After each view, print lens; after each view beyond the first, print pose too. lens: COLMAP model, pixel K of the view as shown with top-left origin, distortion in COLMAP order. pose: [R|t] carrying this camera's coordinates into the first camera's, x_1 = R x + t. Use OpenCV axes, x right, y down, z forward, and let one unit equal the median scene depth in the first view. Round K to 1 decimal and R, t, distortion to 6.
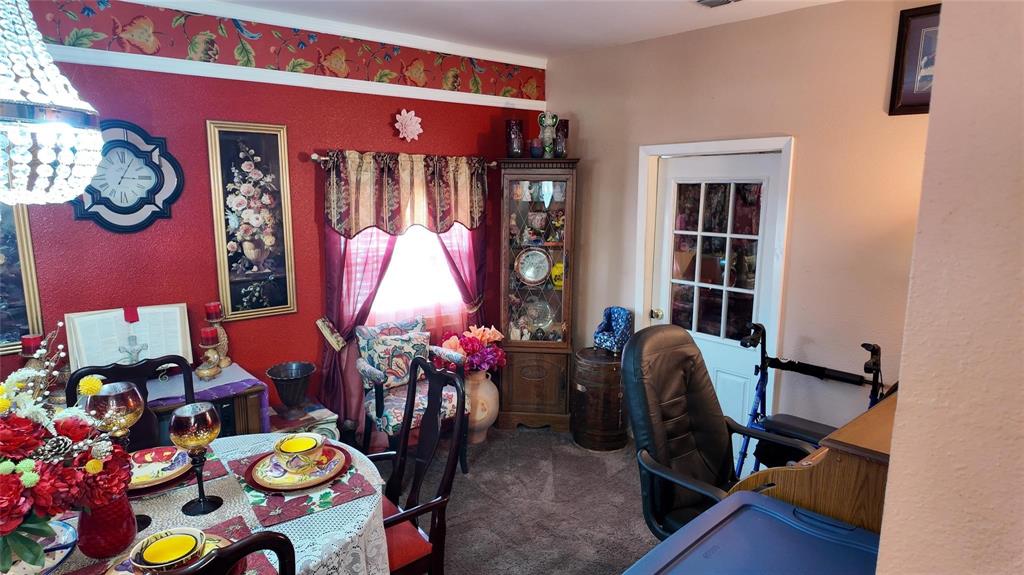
lens RADIAL K [[606.5, 0, 510.9], [0, 606.5, 289.7], [0, 0, 1]] dist [0.038138, -0.016449]
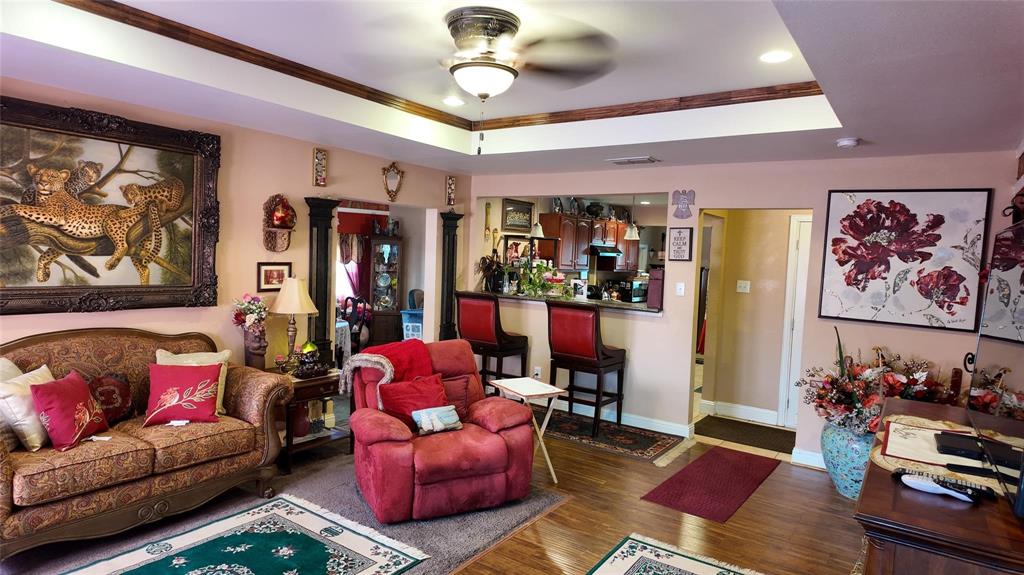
lens RADIAL K [[606.5, 0, 512.5], [0, 606.5, 290.0], [0, 0, 1]] dist [0.038138, -0.016449]
pose [[0.963459, 0.011880, 0.267592, -0.118051], [0.015548, 0.994851, -0.100150, 0.256610], [-0.267404, 0.100651, 0.958313, -1.468447]]
